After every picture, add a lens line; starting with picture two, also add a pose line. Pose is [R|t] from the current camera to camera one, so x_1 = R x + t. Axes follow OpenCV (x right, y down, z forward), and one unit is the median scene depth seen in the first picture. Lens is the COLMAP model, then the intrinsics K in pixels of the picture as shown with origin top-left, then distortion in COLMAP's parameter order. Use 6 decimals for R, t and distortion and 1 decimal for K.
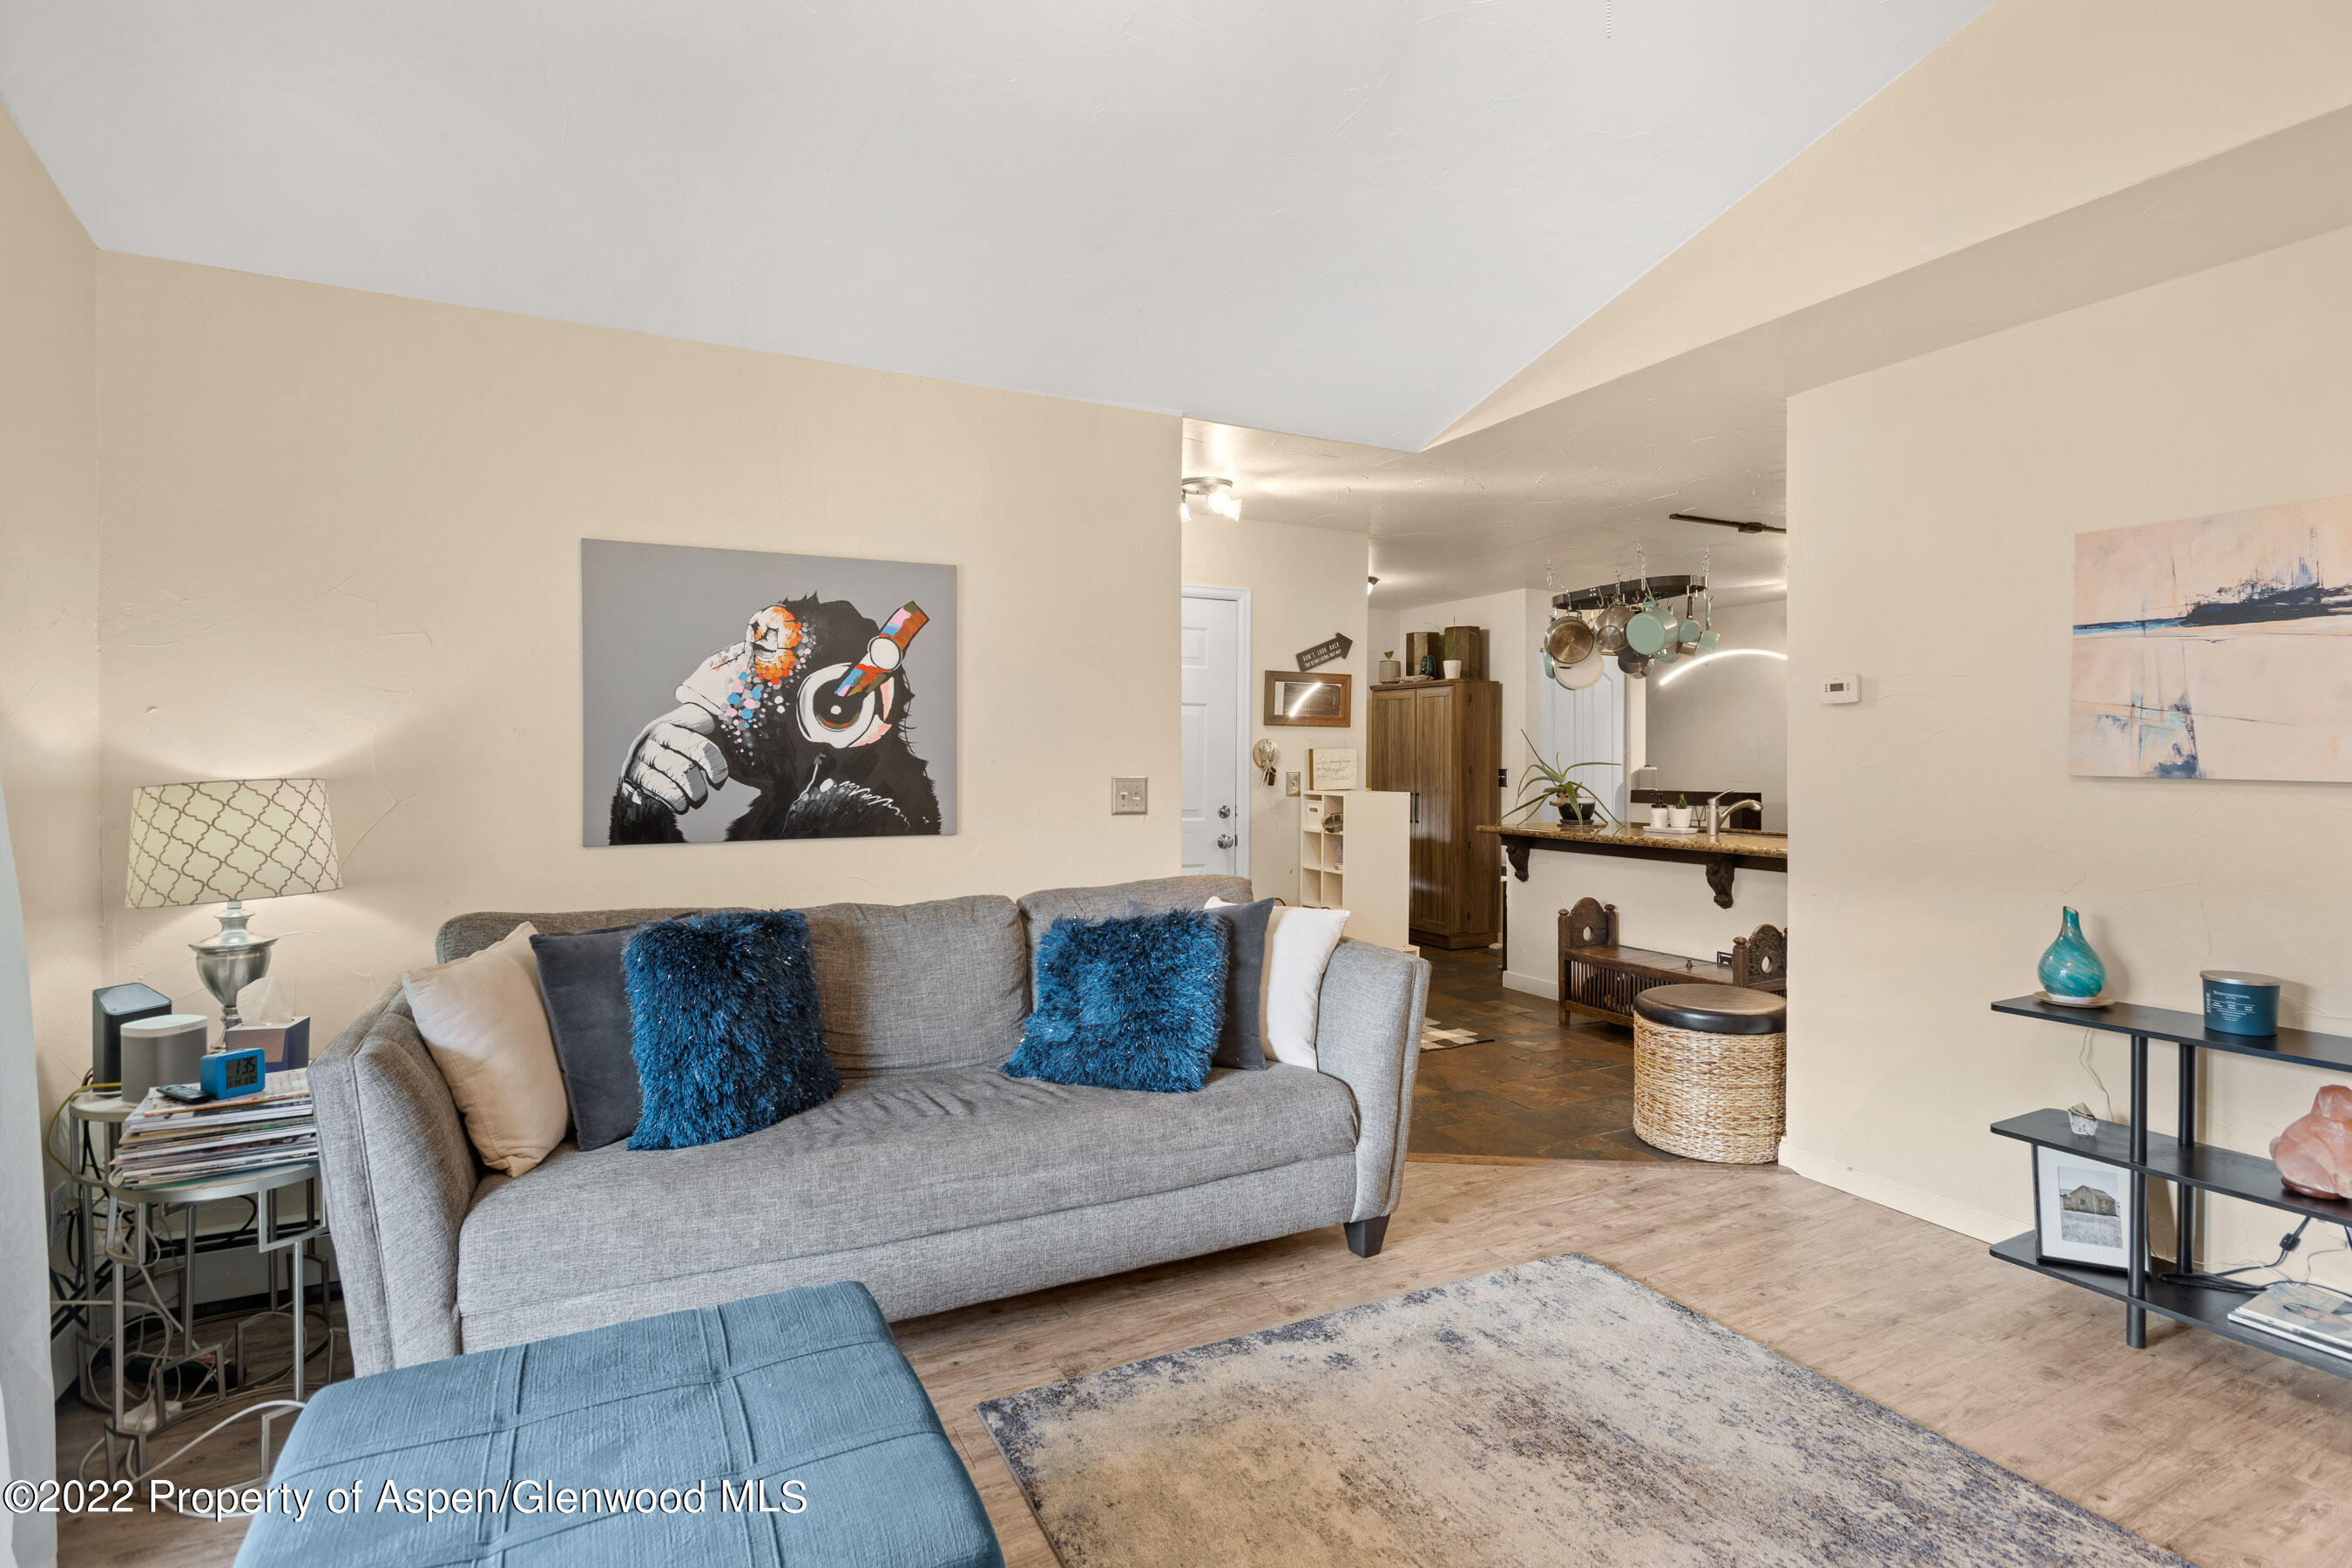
lens RADIAL K [[1144.0, 0, 1183.5], [0, 1144.0, 761.5], [0, 0, 1]] dist [-0.014317, 0.000248]
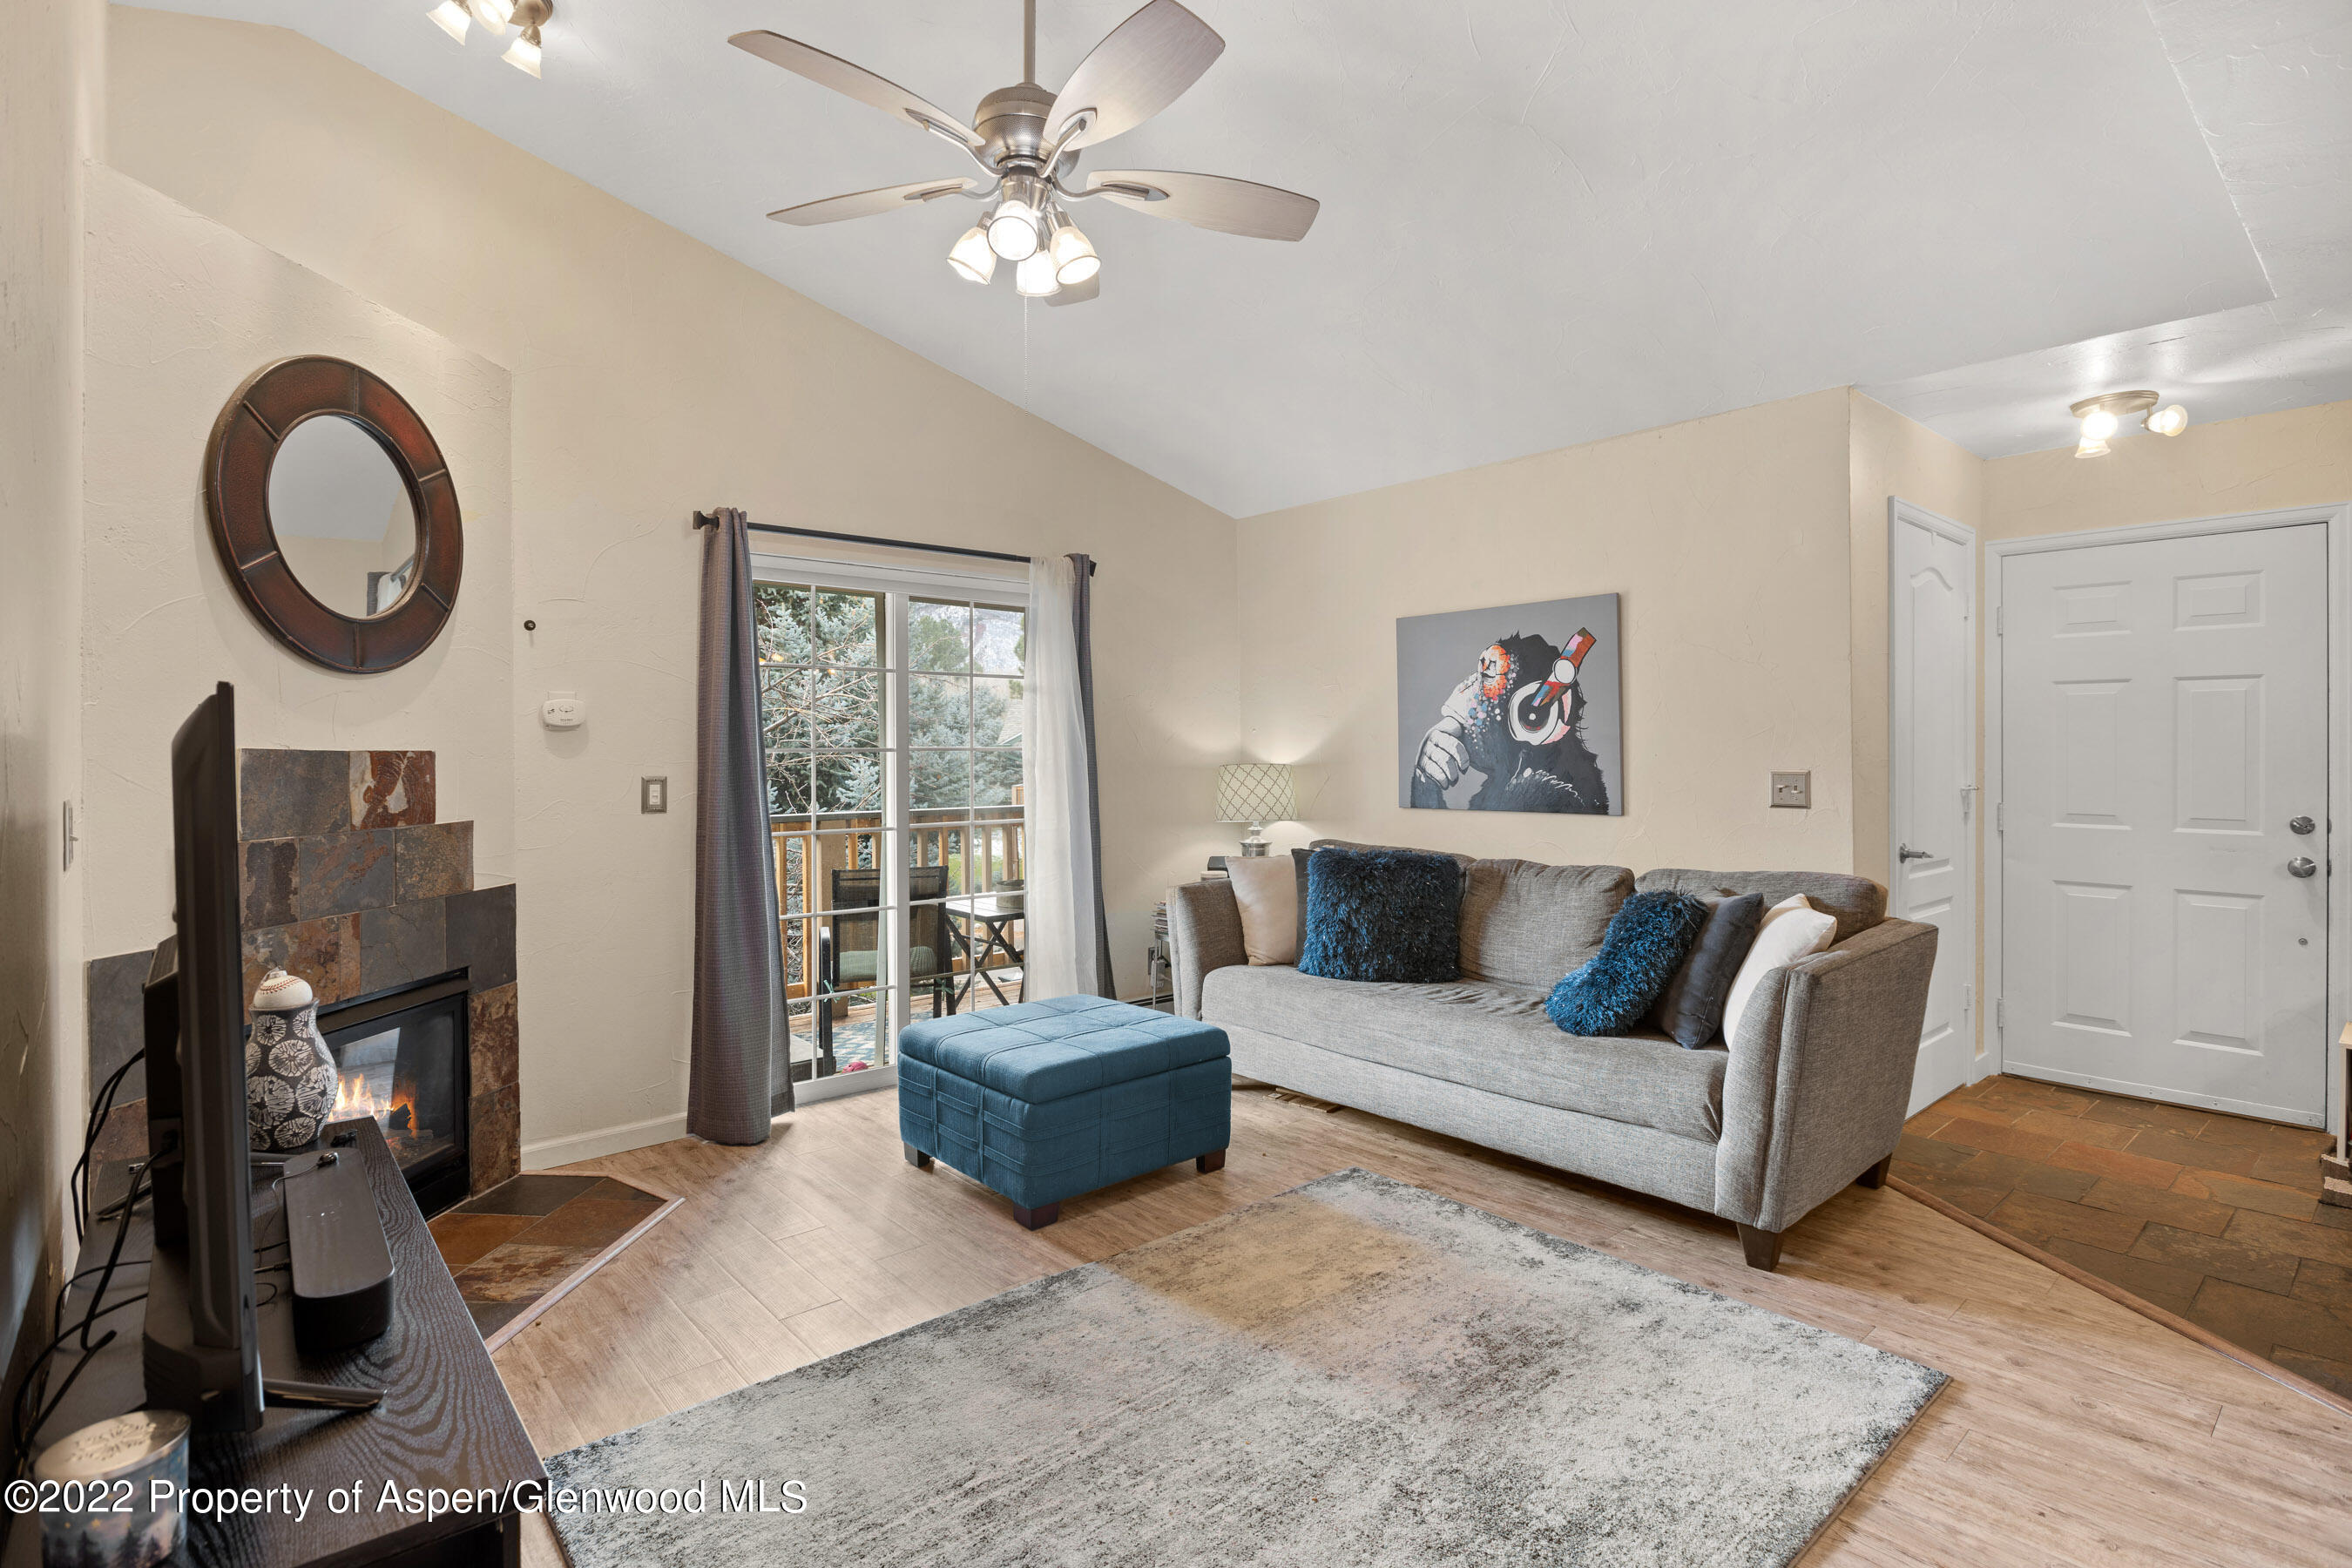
lens RADIAL K [[1144.0, 0, 1189.3], [0, 1144.0, 764.7], [0, 0, 1]] dist [-0.014317, 0.000248]
pose [[0.258081, 0.009629, -0.966075, 0.923323], [0.002174, 0.999942, 0.010547, -0.003909], [0.966121, -0.004822, 0.258046, 0.274942]]
